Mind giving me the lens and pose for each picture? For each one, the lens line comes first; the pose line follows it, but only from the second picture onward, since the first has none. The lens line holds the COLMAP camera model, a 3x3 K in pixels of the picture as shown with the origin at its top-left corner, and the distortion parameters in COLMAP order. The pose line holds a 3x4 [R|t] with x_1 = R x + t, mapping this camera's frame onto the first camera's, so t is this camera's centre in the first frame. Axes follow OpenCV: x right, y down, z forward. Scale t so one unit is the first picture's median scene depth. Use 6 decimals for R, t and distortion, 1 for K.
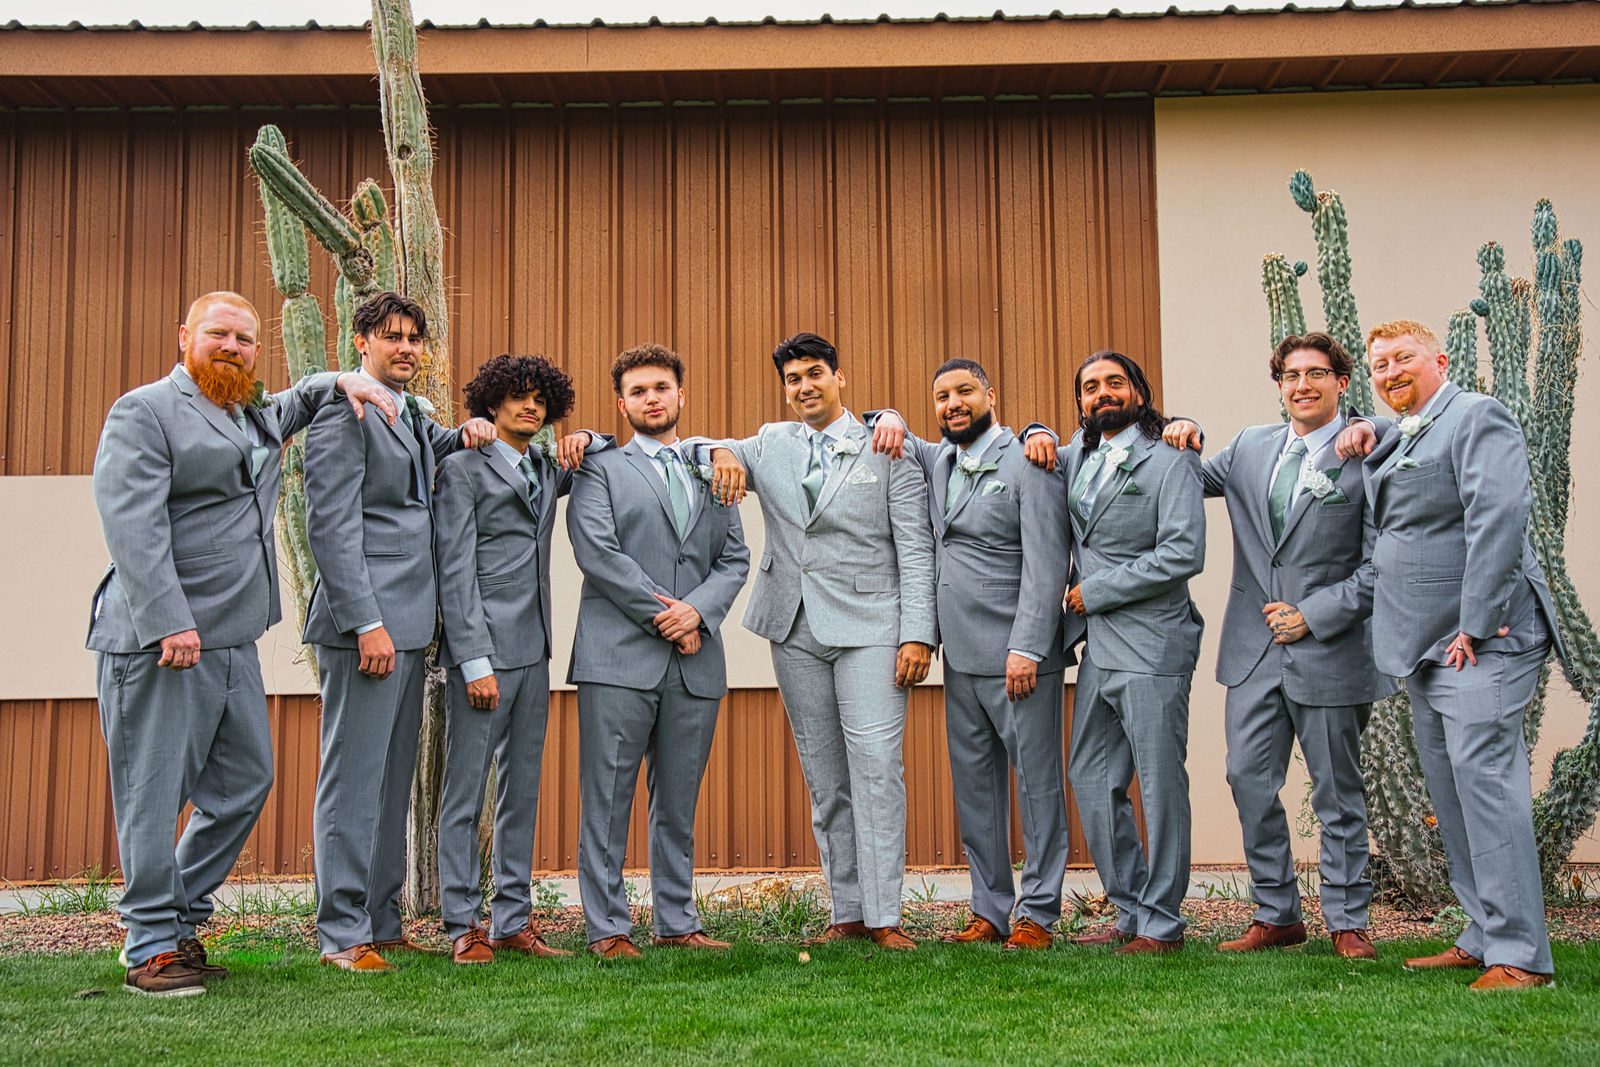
lens RADIAL K [[1783.4, 0, 800.0], [0, 1783.4, 533.5], [0, 0, 1]] dist [0.064892, 0.054221]
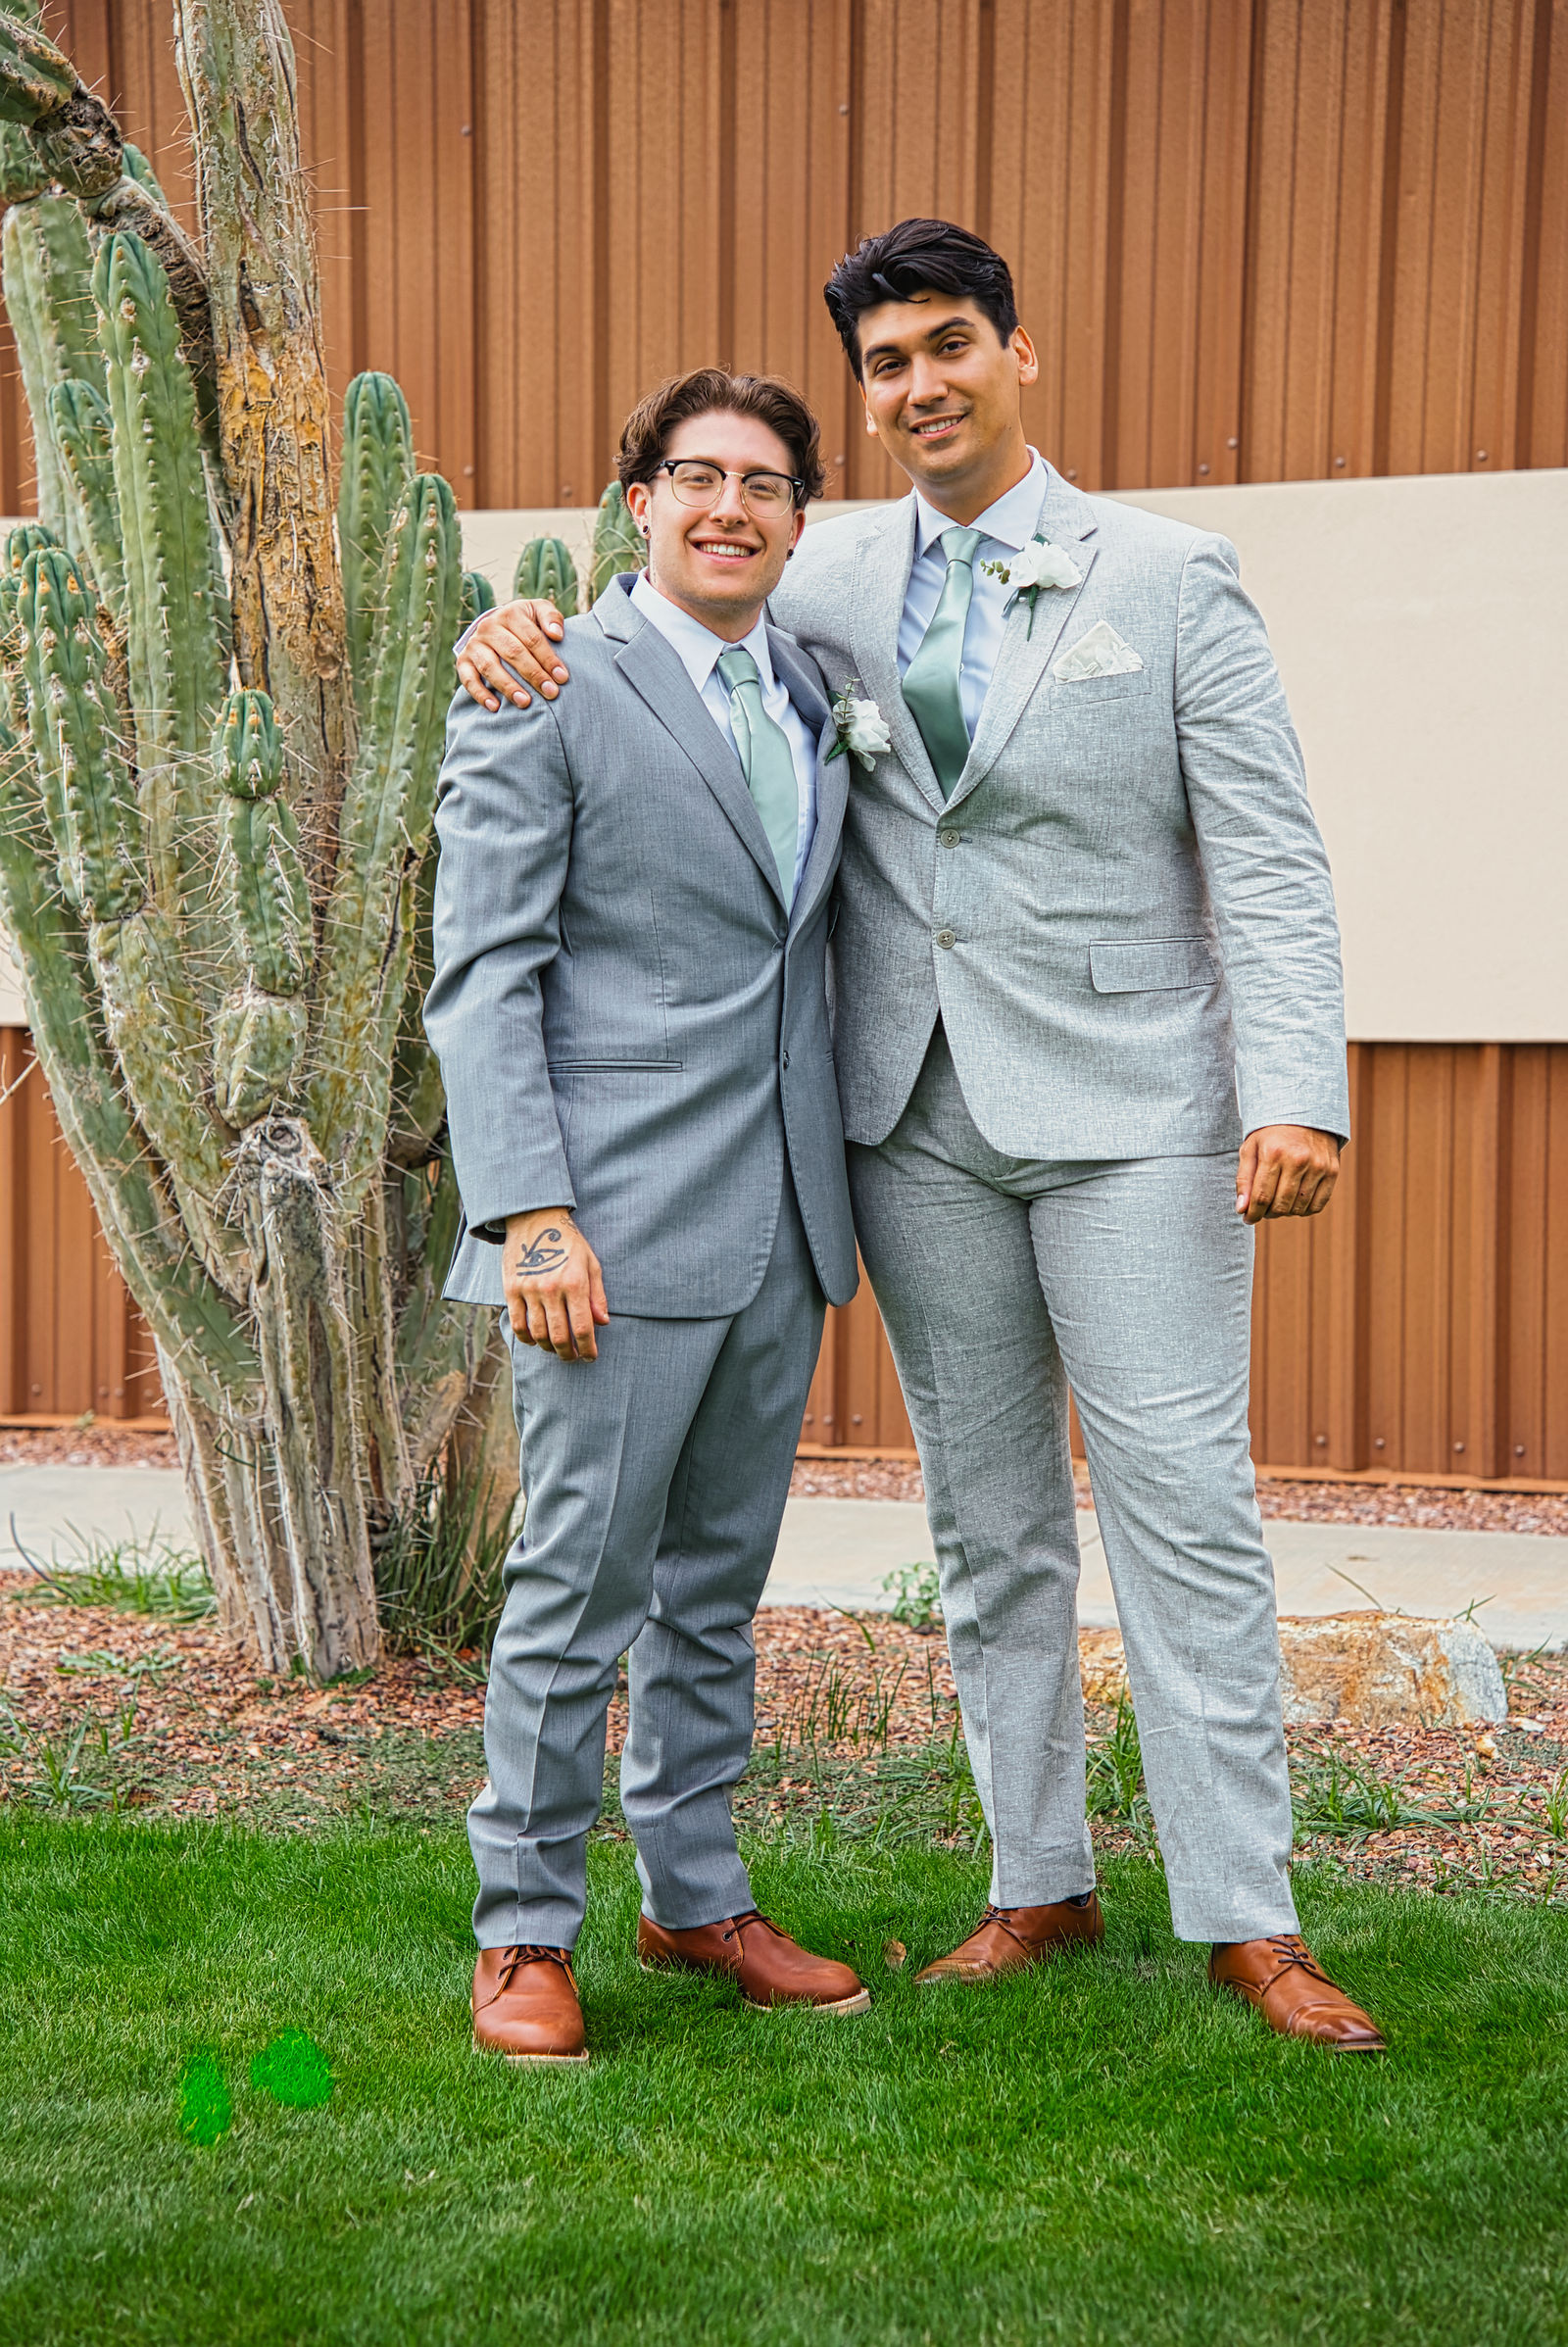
lens RADIAL K [[4137.7, 0, 788.5], [0, 4137.7, 1160.9], [0, 0, 1]] dist [0.395157, 0.469516]
pose [[0.956178, 0.031520, -0.291085, 0.178788], [0.018241, 0.985844, 0.166669, -0.075299], [0.292218, -0.164675, 0.942067, 0.090268]]
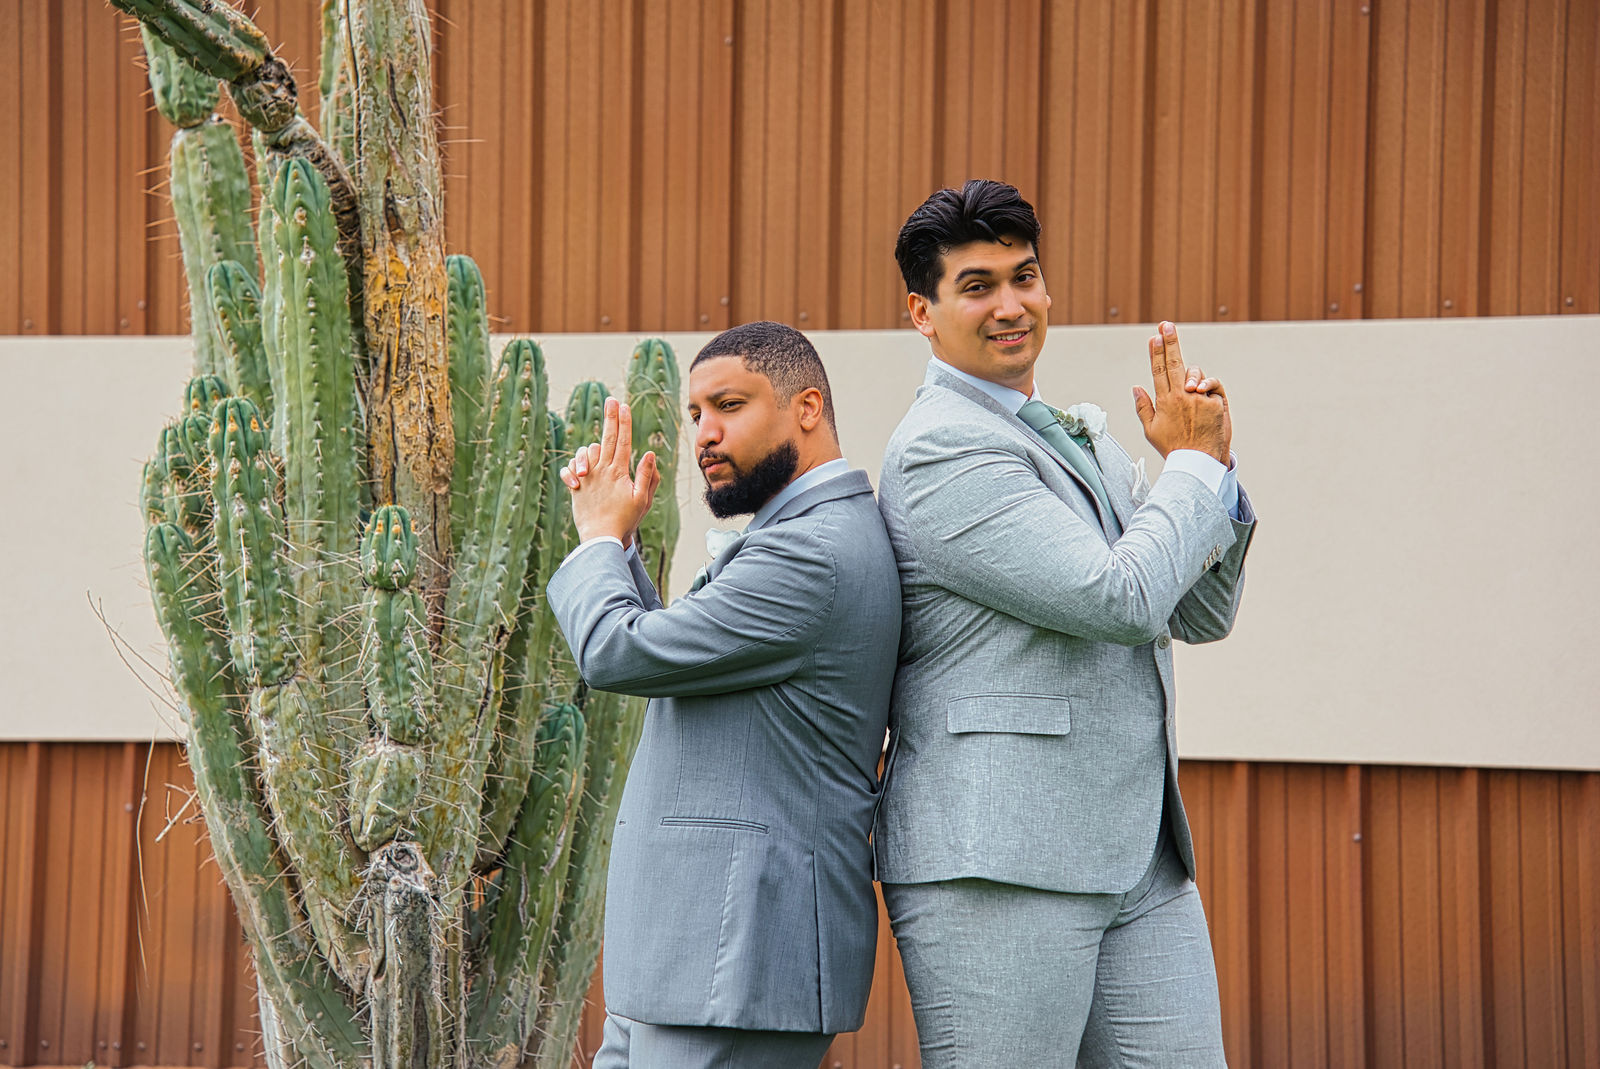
lens RADIAL K [[3302.9, 0, 748.9], [0, 3302.9, 518.1], [0, 0, 1]] dist [0.489347, 0.431516]
pose [[0.974185, 0.014582, -0.225279, 0.105769], [0.003589, 0.996785, 0.080043, -0.095654], [0.225722, -0.078785, 0.971001, 0.059469]]
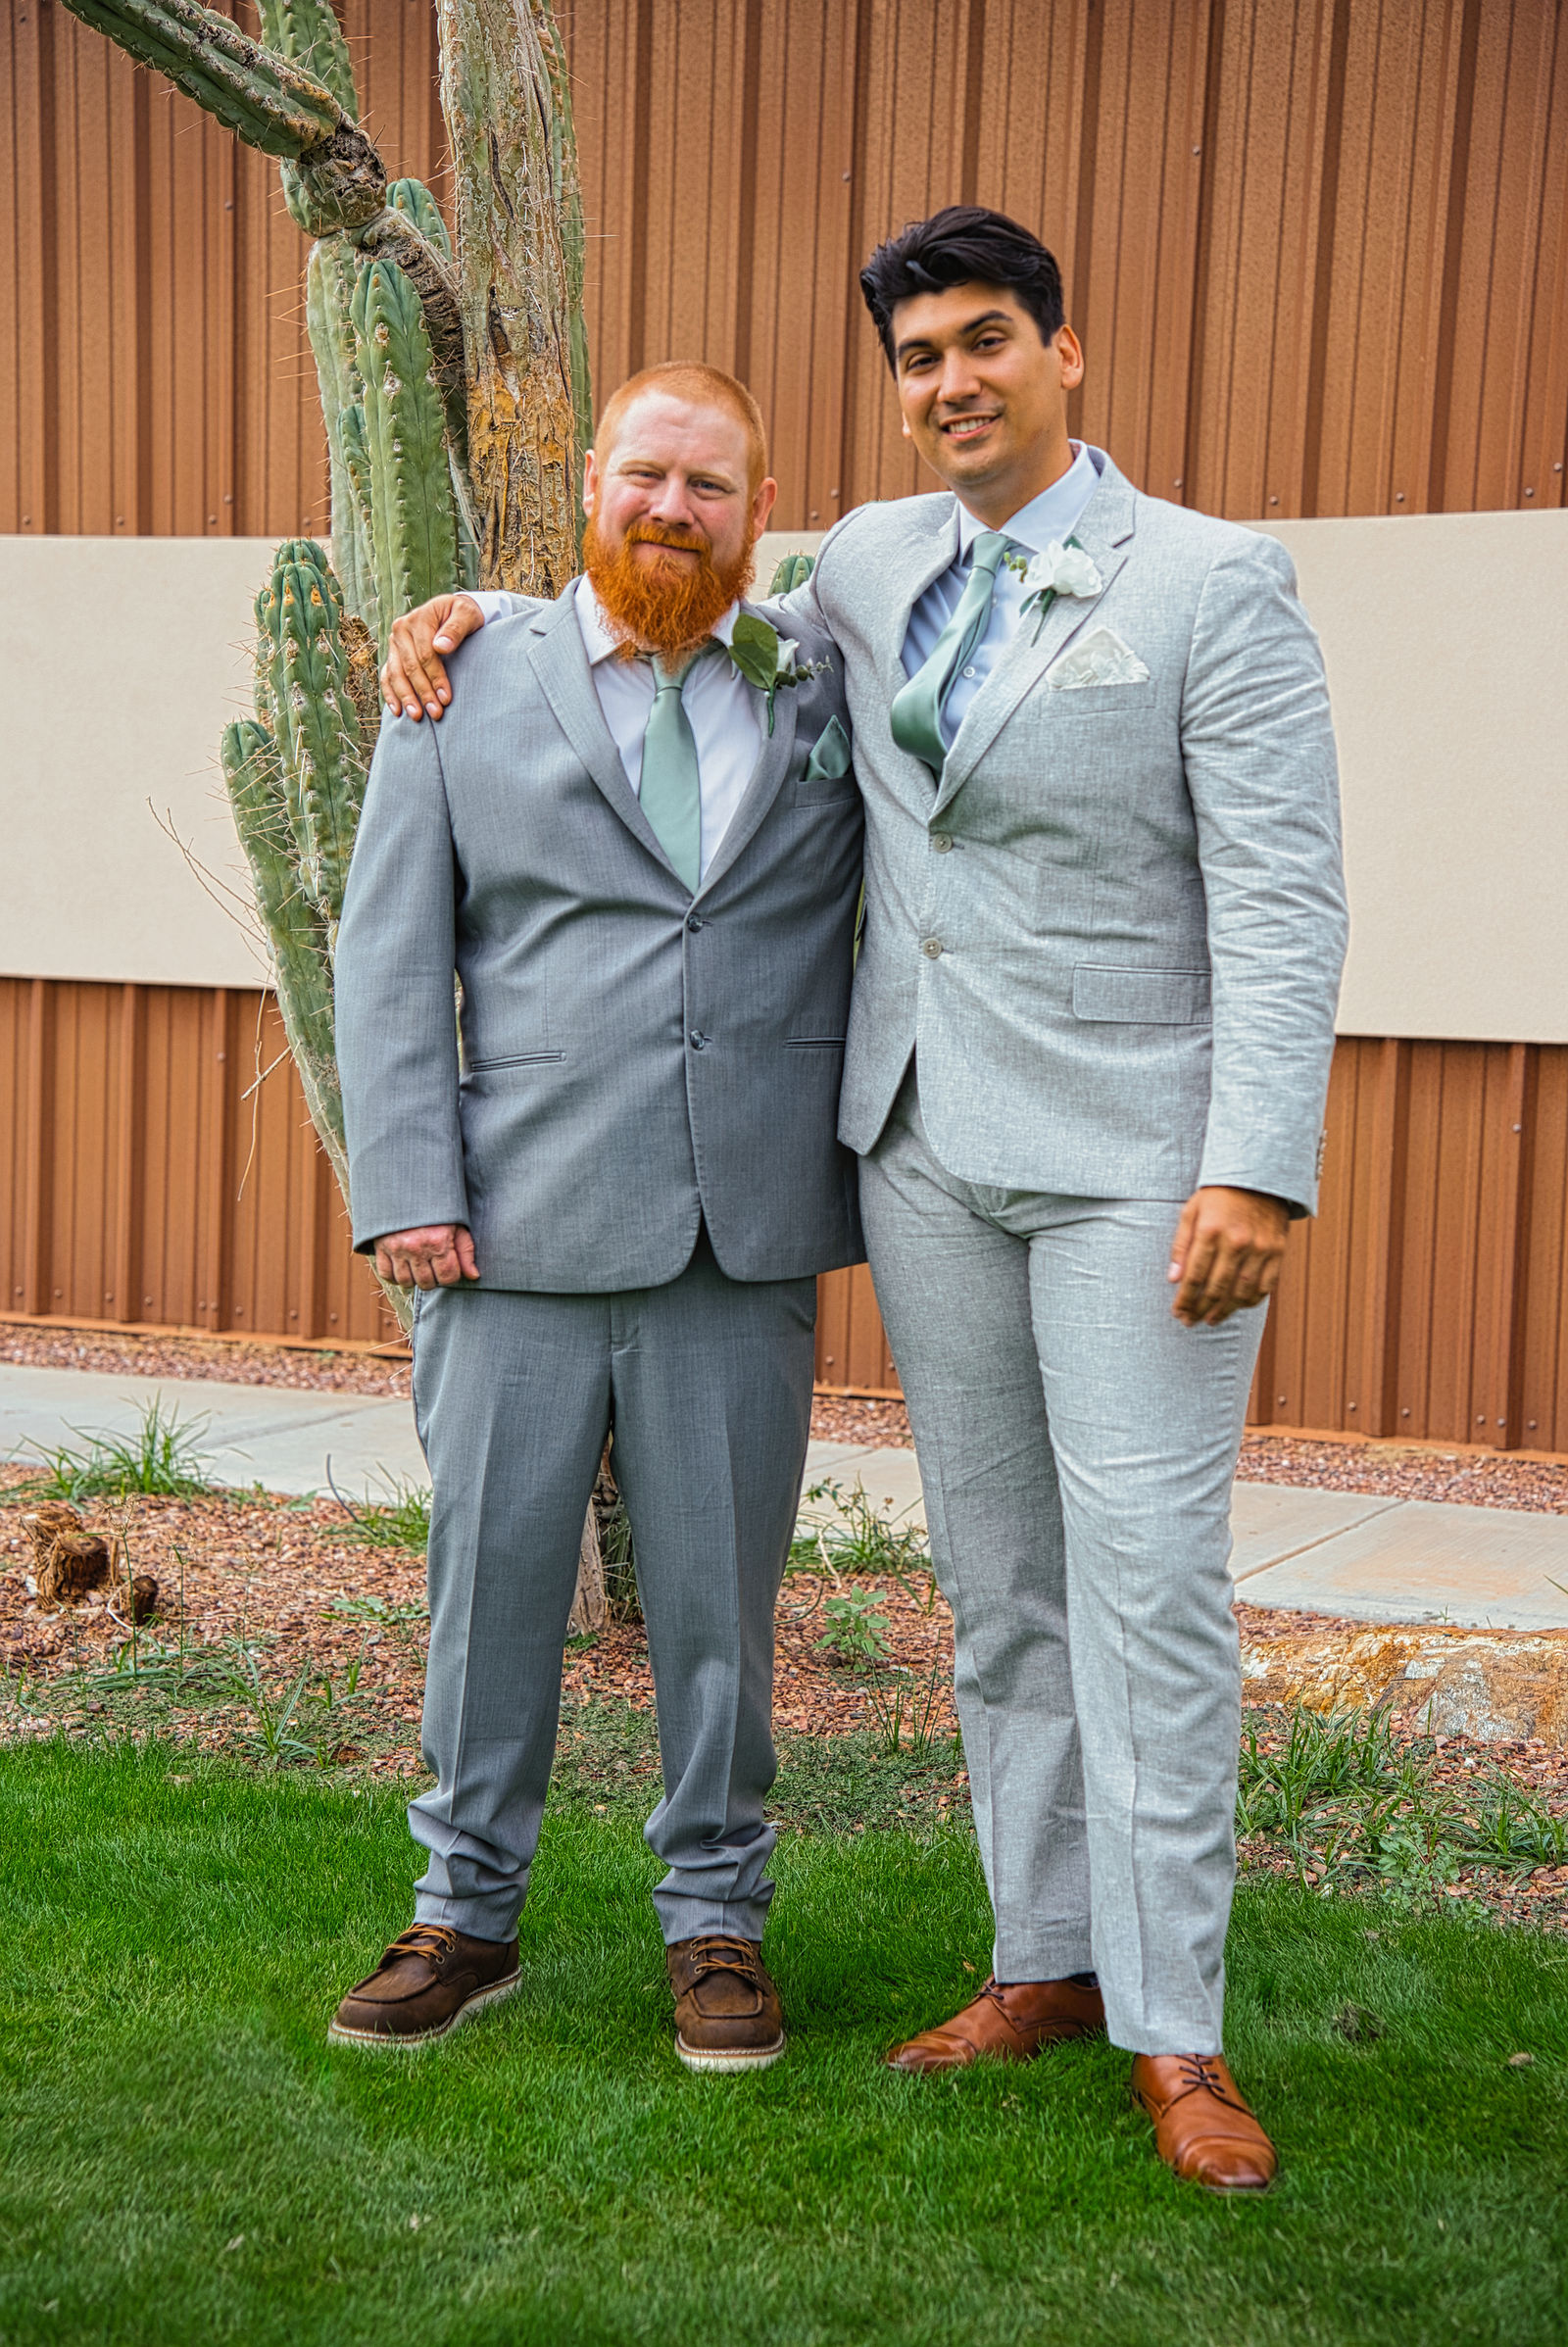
lens RADIAL K [[3653.8, 0, 792.3], [0, 3653.8, 1172.2], [0, 0, 1]] dist [0.280917, 0.390298]
pose [[0.911327, 0.068639, -0.405920, 0.206821], [0.007322, 0.983144, 0.182684, -0.073164], [0.411618, -0.169457, 0.895464, 0.193429]]
